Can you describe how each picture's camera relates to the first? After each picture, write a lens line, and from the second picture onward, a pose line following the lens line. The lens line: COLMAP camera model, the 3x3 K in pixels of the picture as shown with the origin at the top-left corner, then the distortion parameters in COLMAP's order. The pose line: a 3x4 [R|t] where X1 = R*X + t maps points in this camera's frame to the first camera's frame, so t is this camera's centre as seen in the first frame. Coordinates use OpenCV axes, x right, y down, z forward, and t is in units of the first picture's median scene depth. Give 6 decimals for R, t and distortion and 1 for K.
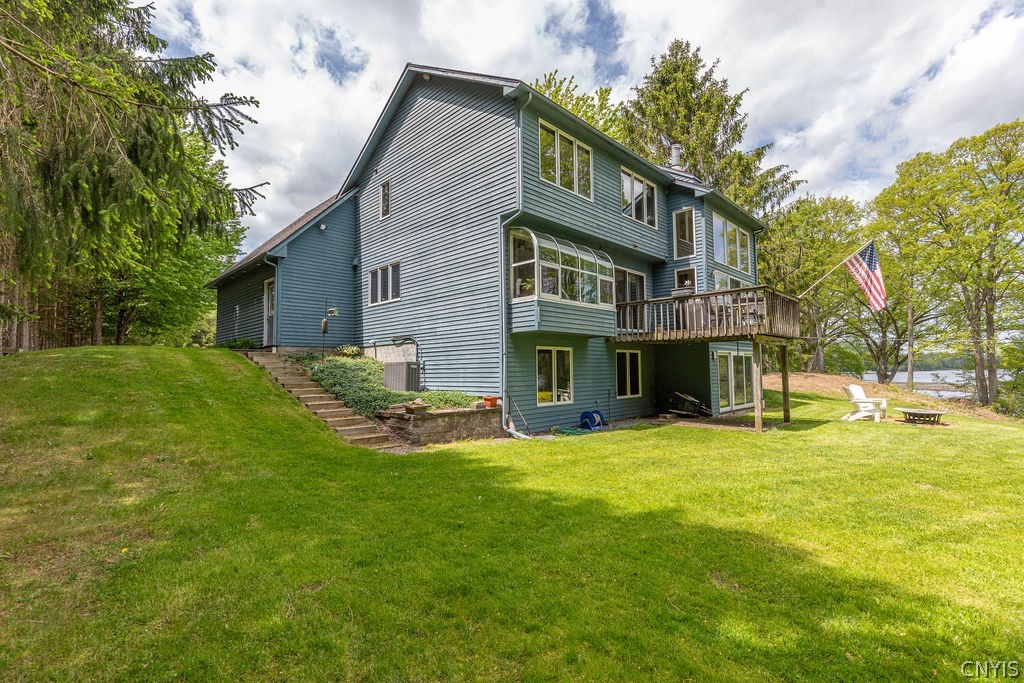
lens RADIAL K [[464.3, 0, 512.0], [0, 464.3, 341.5], [0, 0, 1]] dist [0.000343, 0.000077]
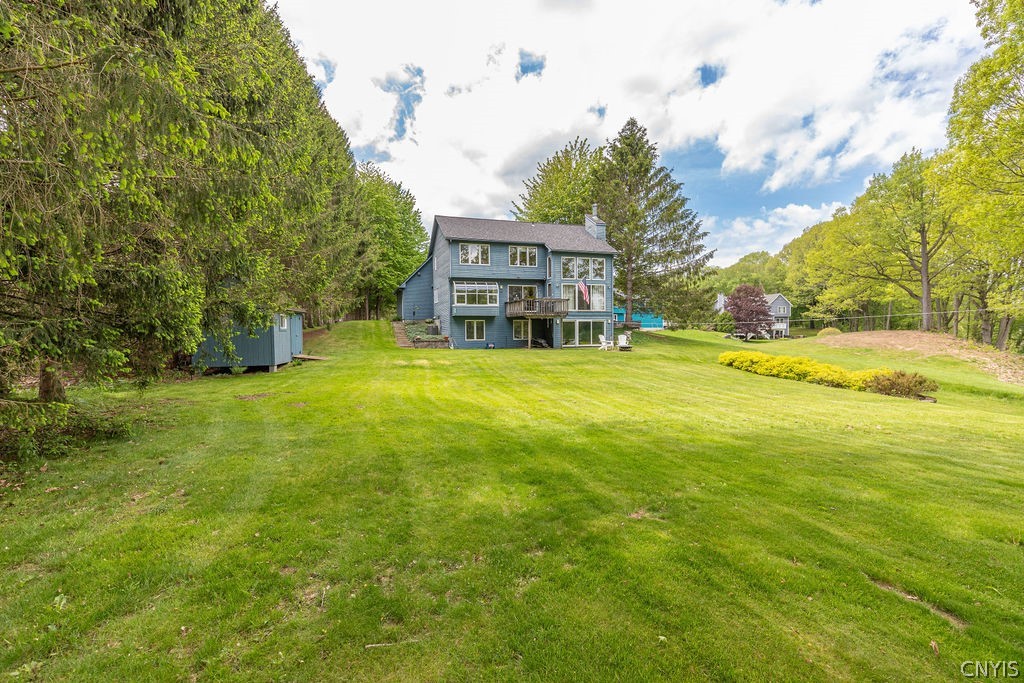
lens RADIAL K [[464.3, 0, 512.0], [0, 464.3, 341.5], [0, 0, 1]] dist [0.000343, 0.000077]
pose [[0.889627, 0.014346, -0.456463, 1.540896], [0.028030, 0.995907, 0.085928, -0.090679], [0.455828, -0.089239, 0.885583, -1.376889]]
